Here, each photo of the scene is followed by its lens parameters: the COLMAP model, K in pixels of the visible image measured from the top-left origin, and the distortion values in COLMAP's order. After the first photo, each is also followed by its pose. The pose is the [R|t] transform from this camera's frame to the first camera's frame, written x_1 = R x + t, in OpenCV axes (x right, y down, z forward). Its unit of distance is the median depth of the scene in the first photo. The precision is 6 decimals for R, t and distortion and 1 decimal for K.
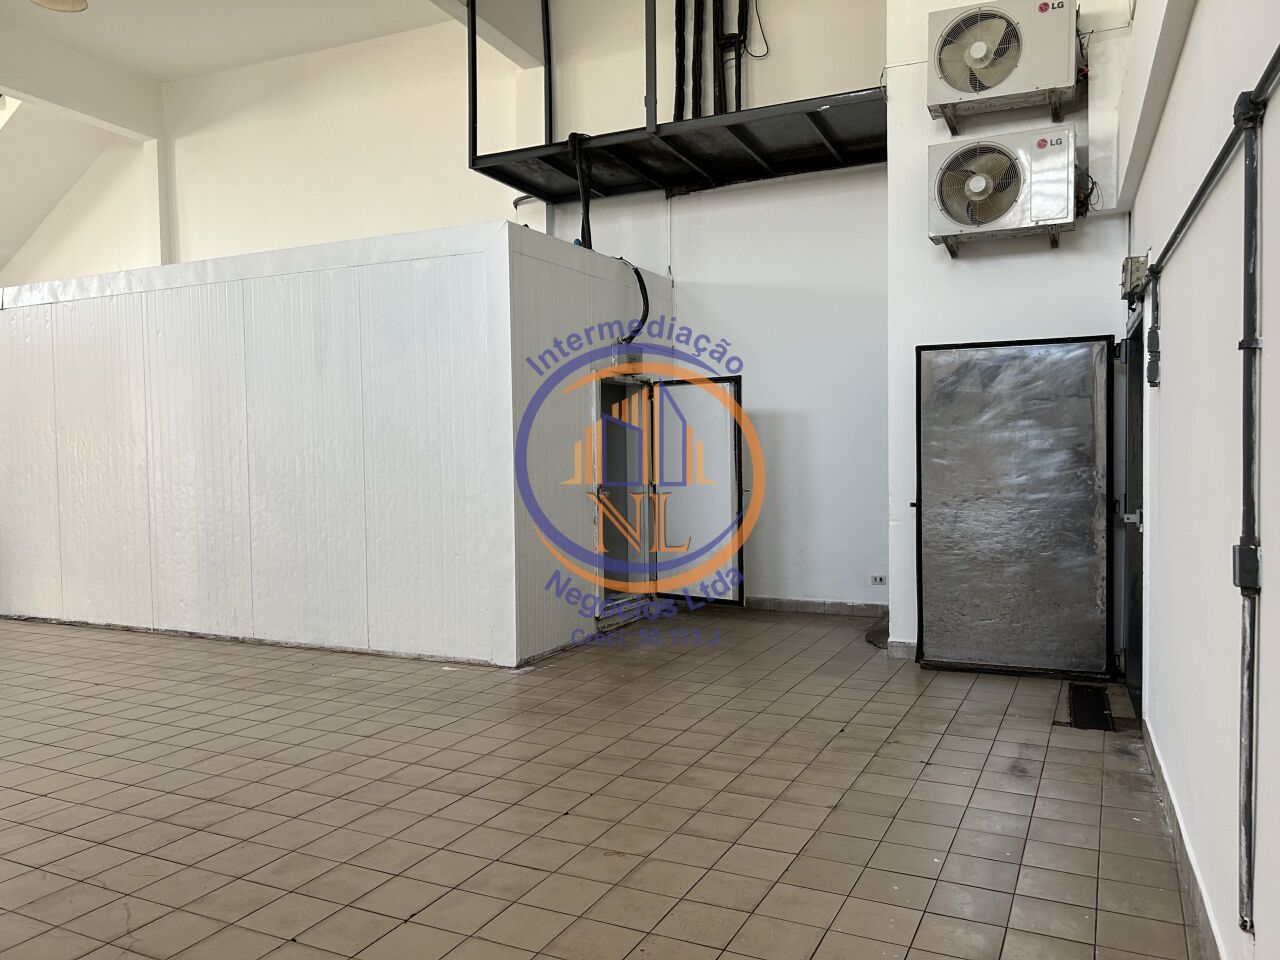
lens RADIAL K [[960.4, 0, 642.0], [0, 960.4, 480.4], [0, 0, 1]] dist [0.049375, -0.056202]
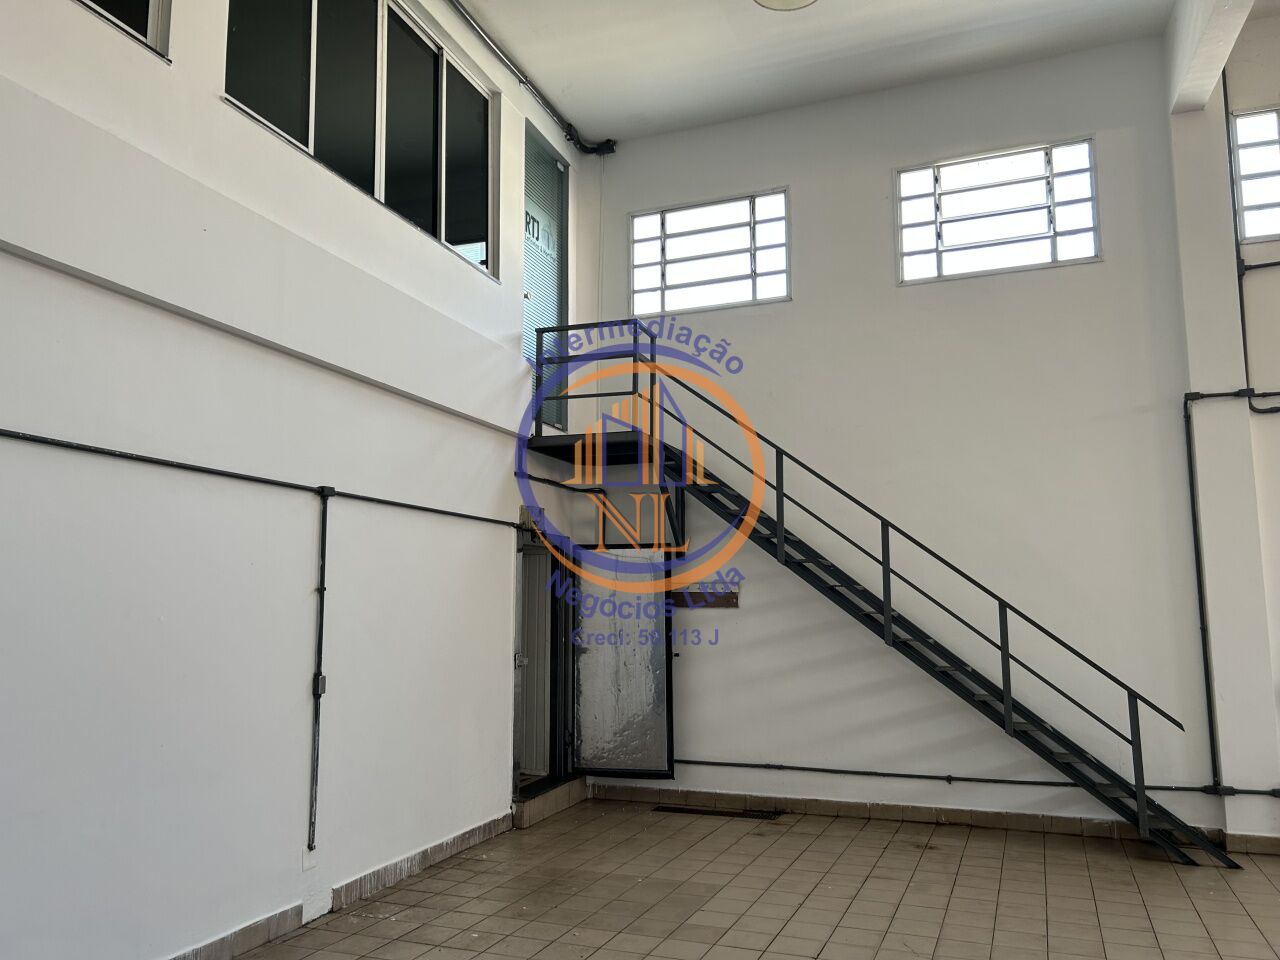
lens RADIAL K [[960.4, 0, 642.8], [0, 960.4, 480.4], [0, 0, 1]] dist [0.049375, -0.056202]
pose [[-0.998126, -0.003250, -0.061103, -0.005026], [0.002841, 0.995050, -0.099330, -0.052387], [0.061124, -0.099317, -0.993177, 1.082221]]
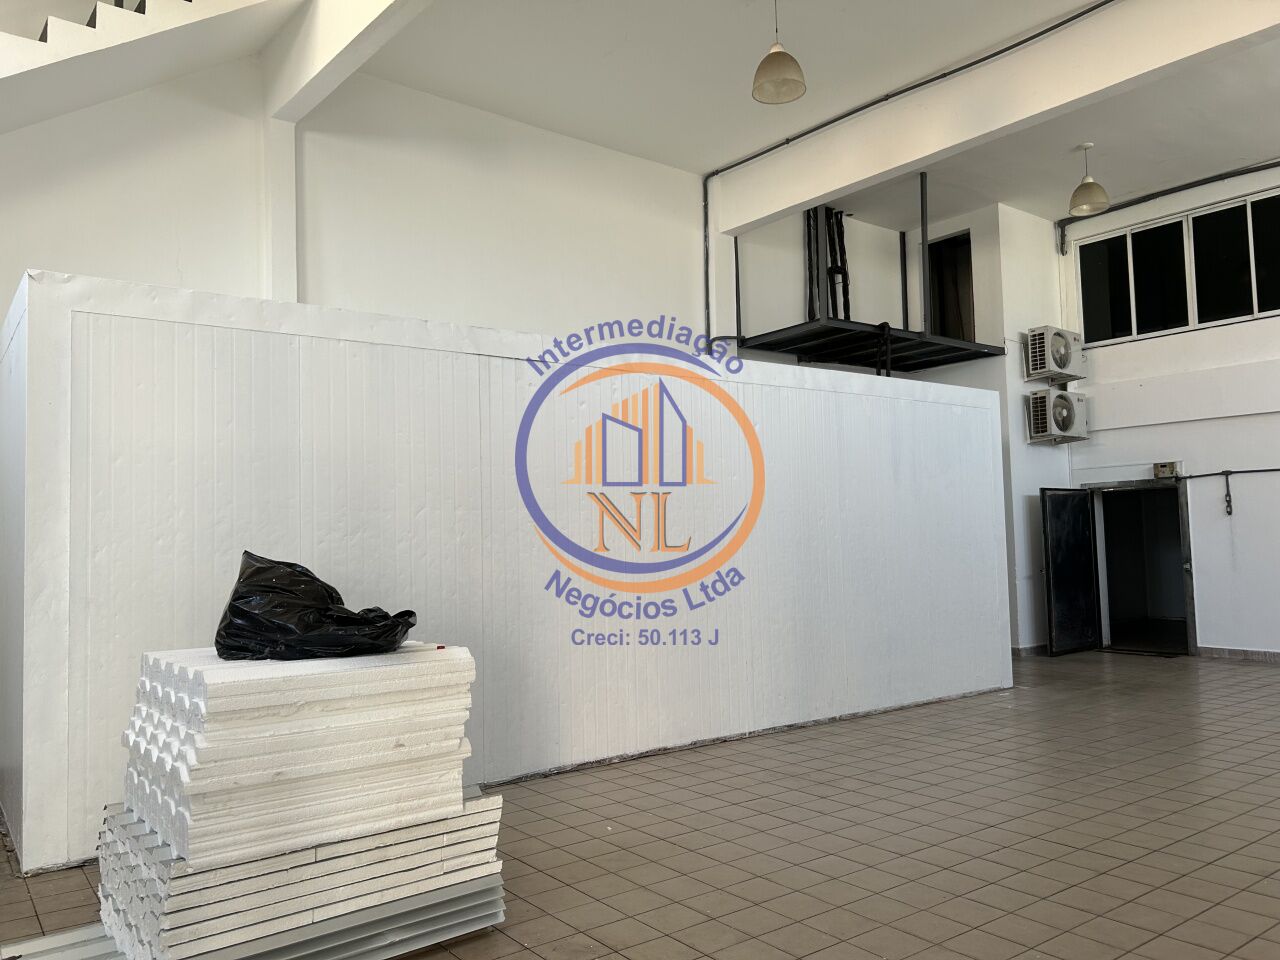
lens RADIAL K [[960.4, 0, 646.3], [0, 960.4, 467.6], [0, 0, 1]] dist [0.049375, -0.056202]
pose [[0.467409, 0.069984, 0.881267, -1.640841], [0.046228, 0.993563, -0.103420, -0.013415], [-0.882832, 0.089079, 0.461165, 0.736067]]
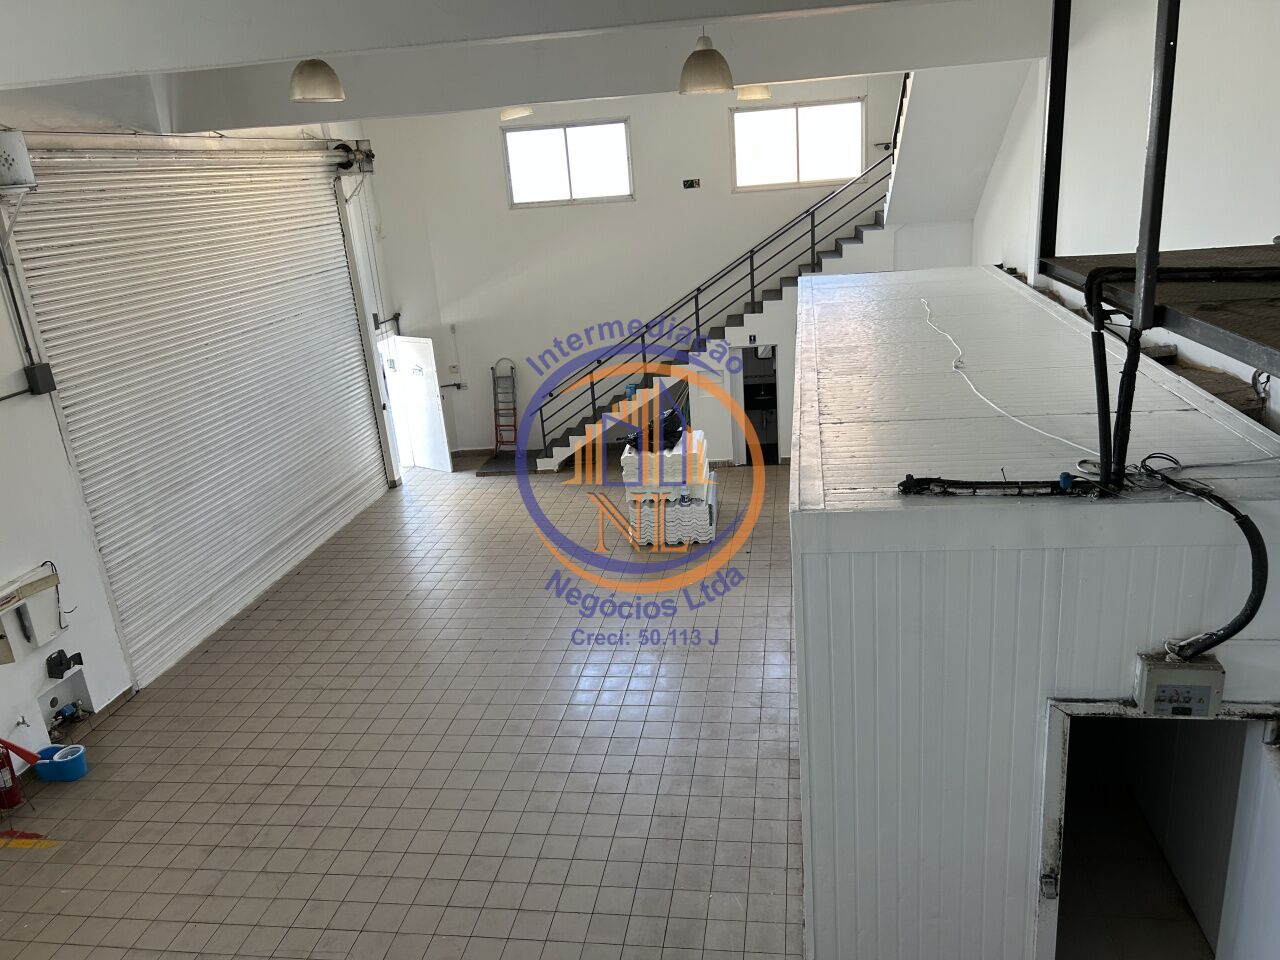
lens RADIAL K [[960.4, 0, 644.1], [0, 960.4, 482.6], [0, 0, 1]] dist [0.049375, -0.056202]
pose [[0.296164, 0.292428, -0.909271, 0.395327], [0.042970, 0.946936, 0.318537, -0.469723], [0.954170, -0.133411, 0.267883, 0.678304]]
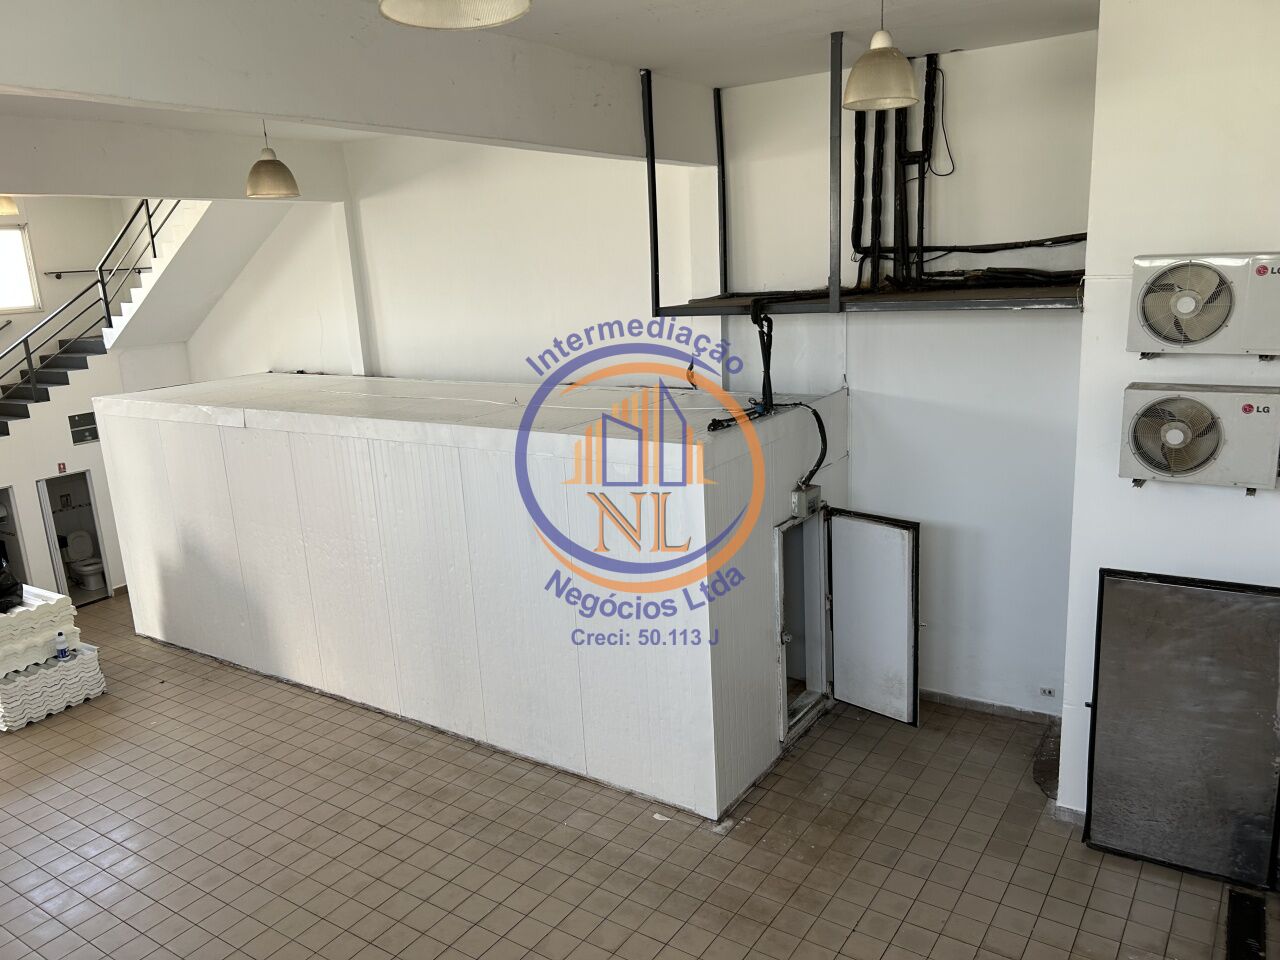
lens RADIAL K [[960.4, 0, 643.7], [0, 960.4, 480.4], [0, 0, 1]] dist [0.049375, -0.056202]
pose [[0.989648, -0.004151, -0.143458, -0.047100], [0.033347, 0.978876, 0.201719, -0.419469], [0.139590, -0.204415, 0.968880, -0.052199]]
